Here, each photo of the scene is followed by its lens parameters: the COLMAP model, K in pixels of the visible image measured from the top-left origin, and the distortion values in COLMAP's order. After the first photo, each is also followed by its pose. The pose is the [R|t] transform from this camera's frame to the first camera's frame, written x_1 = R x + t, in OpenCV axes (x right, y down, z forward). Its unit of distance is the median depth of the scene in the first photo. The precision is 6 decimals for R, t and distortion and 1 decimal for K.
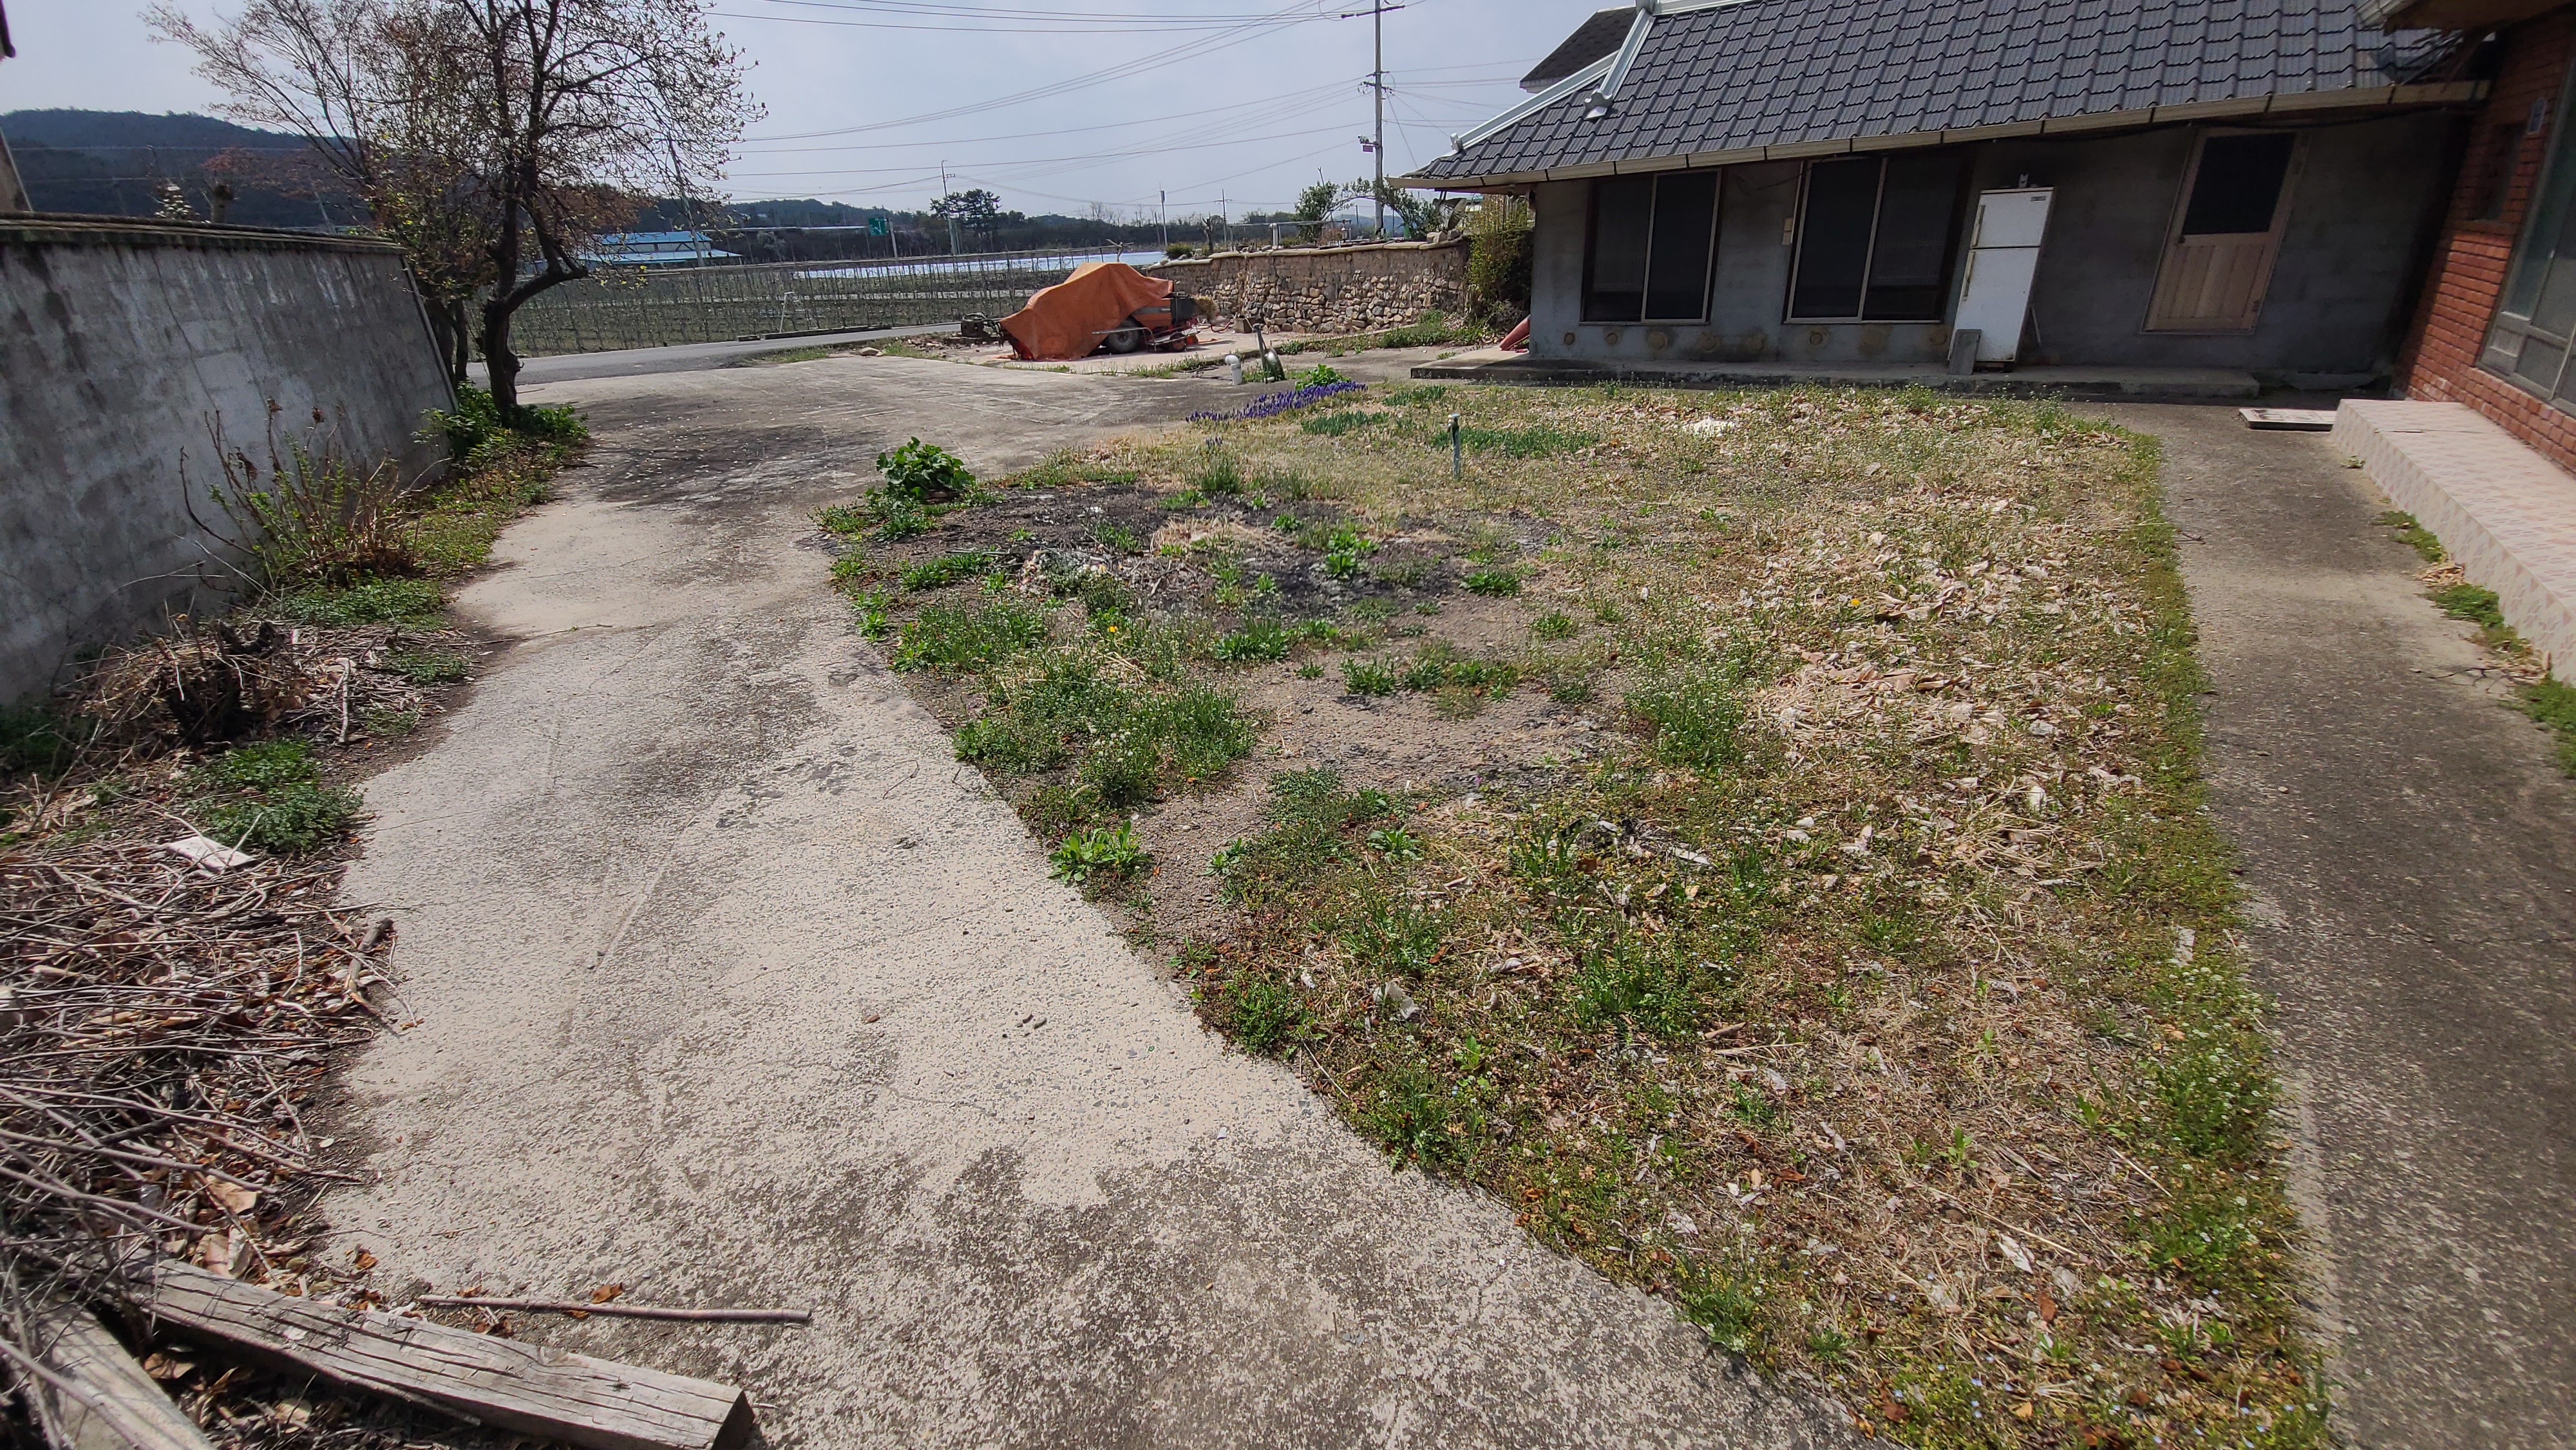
lens RADIAL K [[1062.9, 0, 1270.6], [0, 1062.9, 739.9], [0, 0, 1]] dist [0.005168, -0.007274]
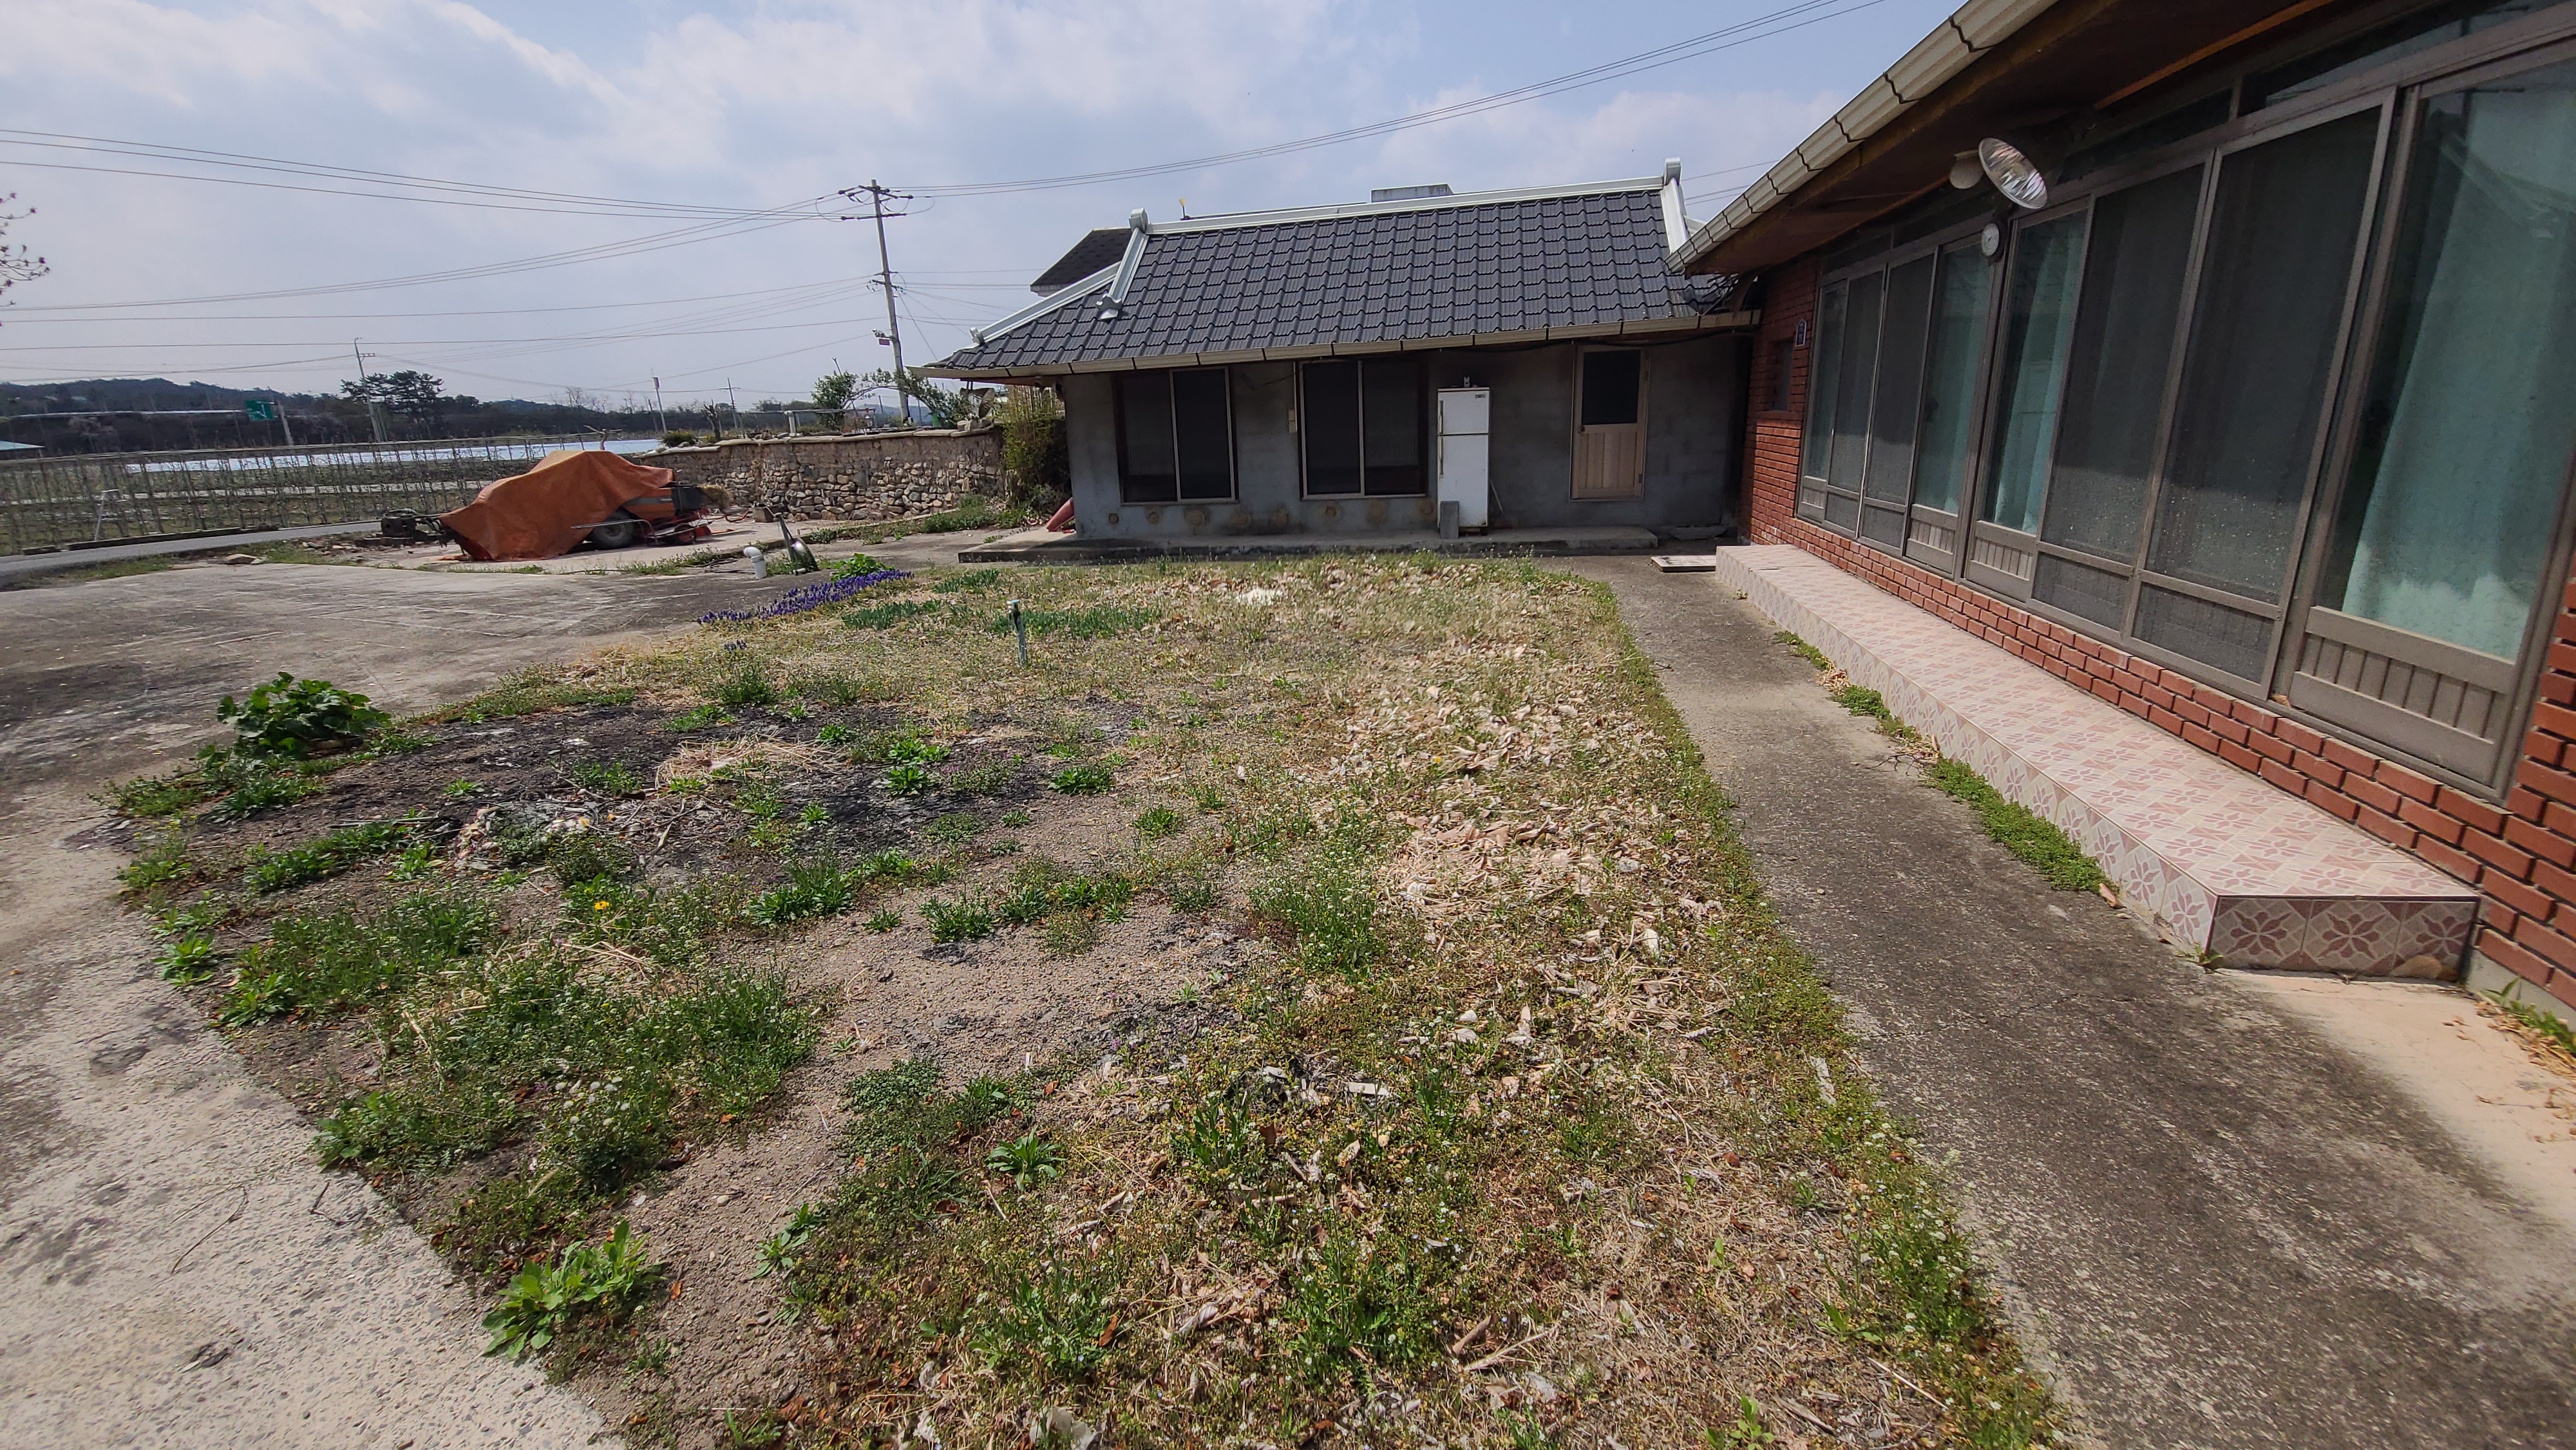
lens RADIAL K [[1062.9, 0, 1261.8], [0, 1062.9, 732.7], [0, 0, 1]] dist [0.005168, -0.007274]
pose [[0.920293, -0.103457, 0.377304, 0.009760], [0.163044, 0.978084, -0.129493, -0.043132], [-0.355638, 0.180689, 0.916991, 0.103529]]
